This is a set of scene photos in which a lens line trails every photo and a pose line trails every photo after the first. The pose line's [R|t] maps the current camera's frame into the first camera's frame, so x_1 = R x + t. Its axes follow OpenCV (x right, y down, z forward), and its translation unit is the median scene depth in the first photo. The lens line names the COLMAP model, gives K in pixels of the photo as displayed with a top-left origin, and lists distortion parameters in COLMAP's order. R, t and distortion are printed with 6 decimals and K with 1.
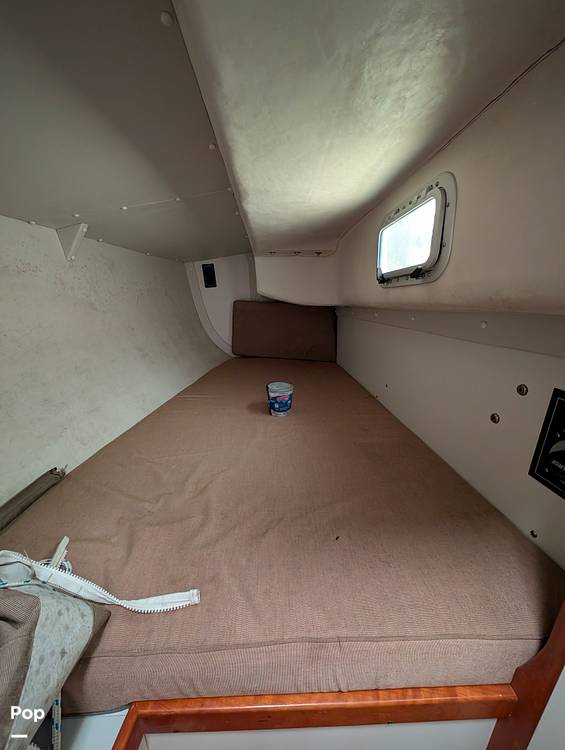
lens RADIAL K [[272.1, 0, 281.6], [0, 272.1, 375.5], [0, 0, 1]] dist [-0.000565, 0.000400]
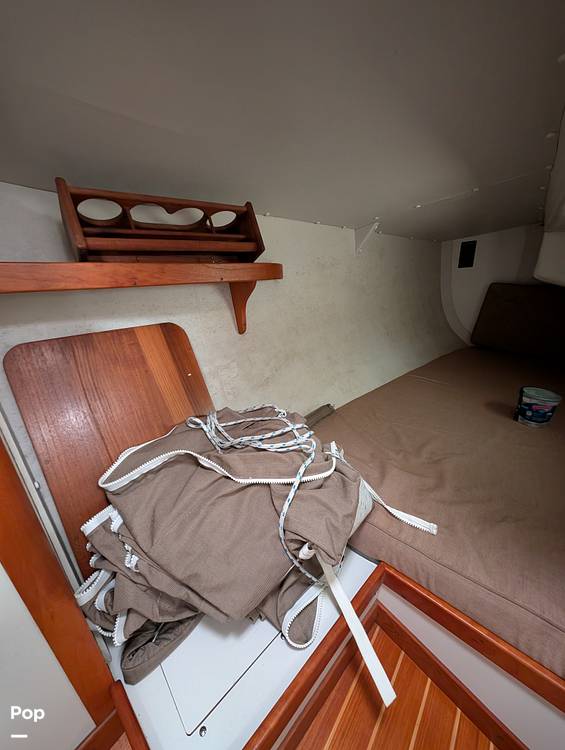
lens RADIAL K [[272.1, 0, 281.2], [0, 272.1, 376.7], [0, 0, 1]] dist [-0.000565, 0.000400]
pose [[0.738397, 0.250281, -0.626203, -0.094529], [-0.185277, 0.968137, 0.168473, -0.006109], [0.648416, -0.008379, 0.761240, -0.225336]]
